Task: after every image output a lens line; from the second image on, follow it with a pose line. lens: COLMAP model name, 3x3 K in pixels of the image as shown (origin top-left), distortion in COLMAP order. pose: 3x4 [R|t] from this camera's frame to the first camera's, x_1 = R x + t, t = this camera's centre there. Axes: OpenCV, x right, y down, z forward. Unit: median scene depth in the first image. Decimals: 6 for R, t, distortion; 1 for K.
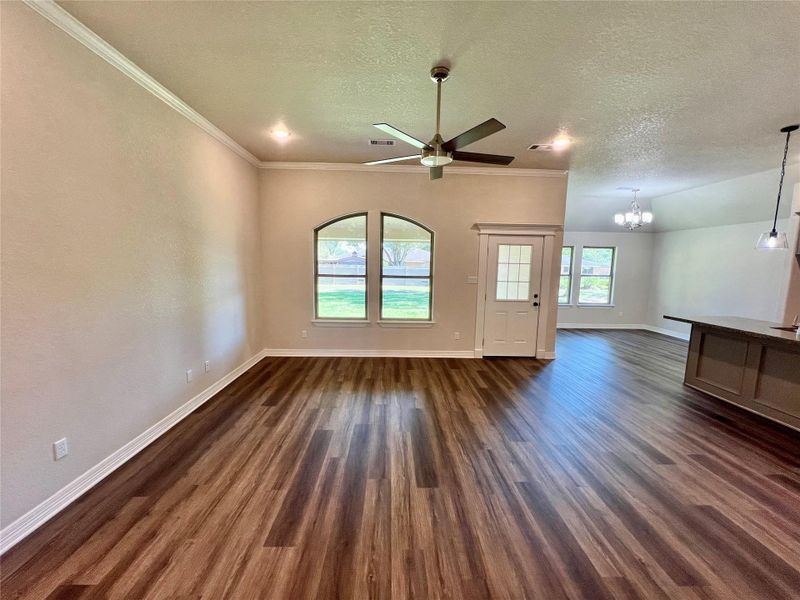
lens RADIAL K [[322.4, 0, 400.0], [0, 322.4, 300.0], [0, 0, 1]] dist [-0.000749, -0.000071]
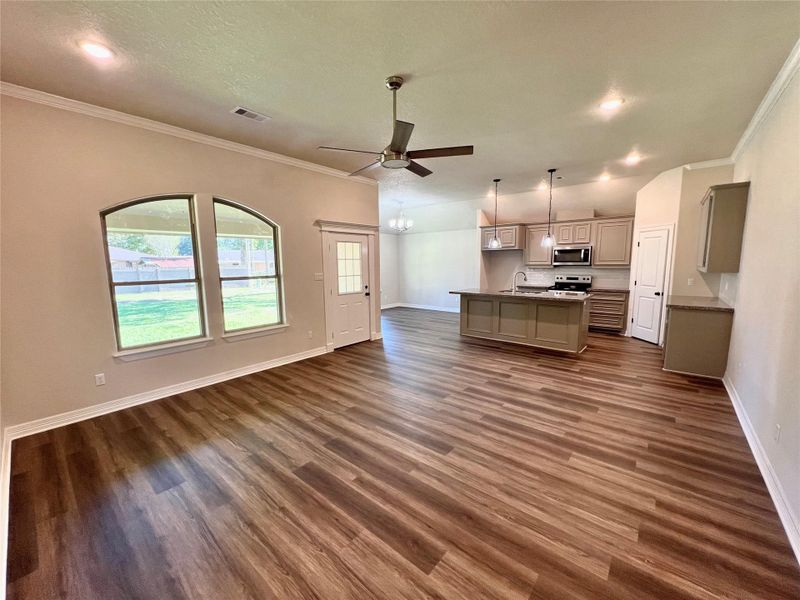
lens RADIAL K [[320.3, 0, 401.6], [0, 320.3, 301.9], [0, 0, 1]] dist [-0.001717, -0.000134]
pose [[0.662882, -0.121017, 0.738879, -0.357257], [0.107286, 0.992020, 0.066227, -0.022466], [-0.740997, 0.035371, 0.670576, 0.144533]]
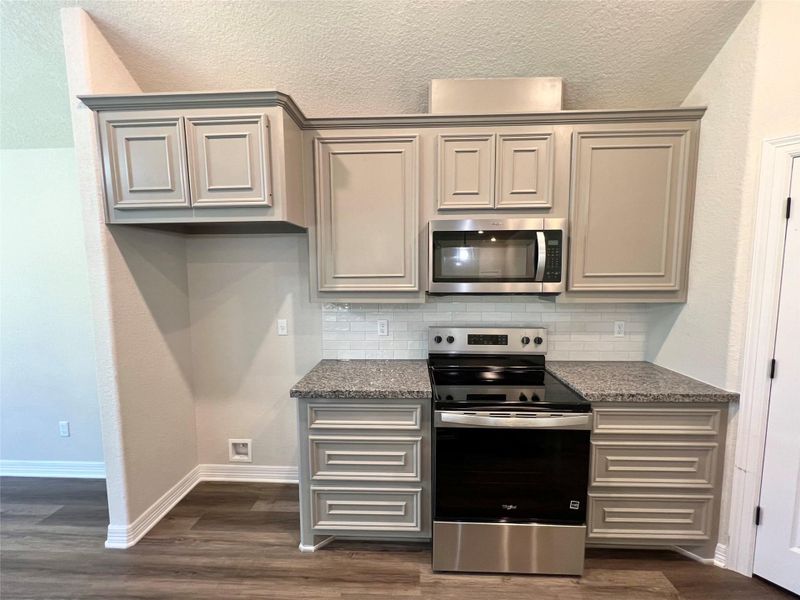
lens RADIAL K [[322.4, 0, 400.0], [0, 322.4, 300.0], [0, 0, 1]] dist [-0.000749, -0.000071]
pose [[0.070206, -0.090137, 0.993452, 0.815188], [0.116238, 0.989864, 0.081597, -0.044061], [-0.990737, 0.109748, 0.079972, 0.603825]]
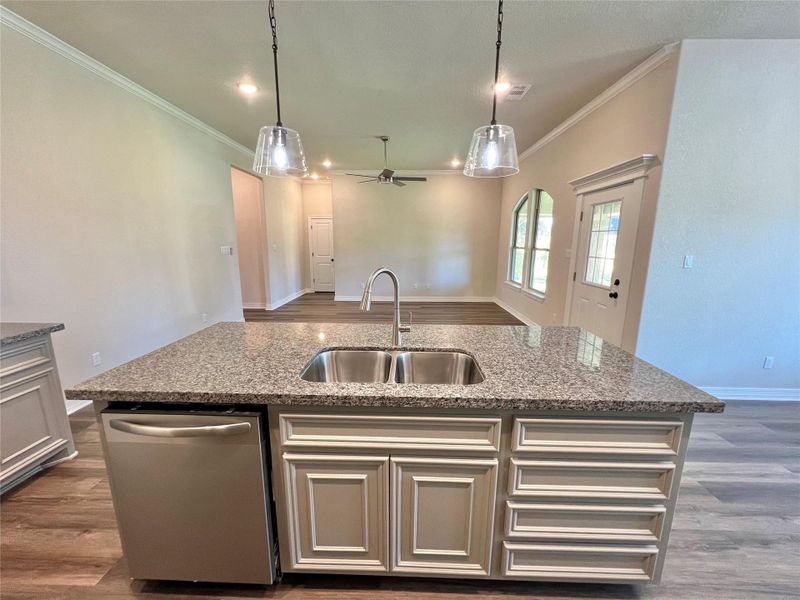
lens RADIAL K [[322.4, 0, 400.0], [0, 322.4, 300.0], [0, 0, 1]] dist [-0.000749, -0.000071]
pose [[-0.060628, 0.162994, -0.984763, 1.092461], [-0.118168, 0.978467, 0.169227, -0.035550], [0.991141, 0.126627, -0.040062, 0.632058]]
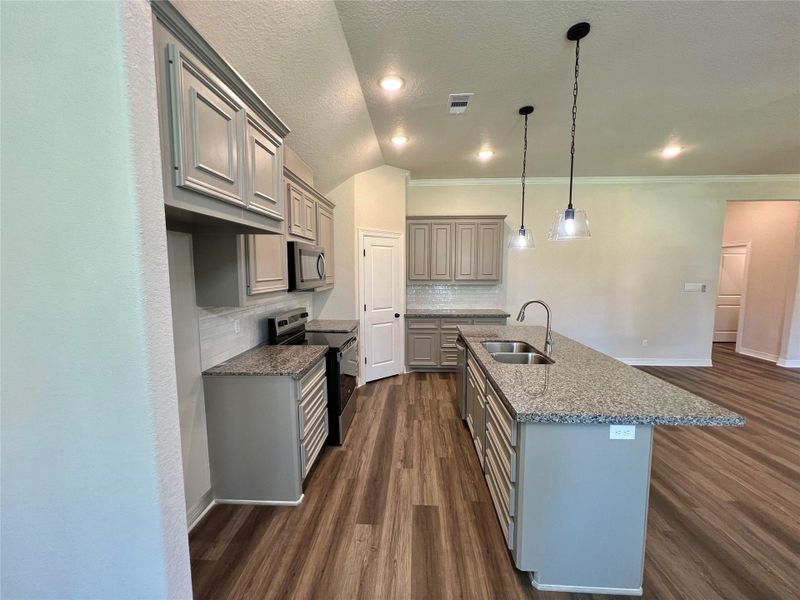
lens RADIAL K [[320.3, 0, 401.6], [0, 320.3, 301.9], [0, 0, 1]] dist [-0.001717, -0.000134]
pose [[-0.996729, -0.027462, 0.076007, 0.967194], [-0.010648, 0.976919, 0.213344, -0.114671], [-0.080112, 0.211837, -0.974016, 1.109089]]
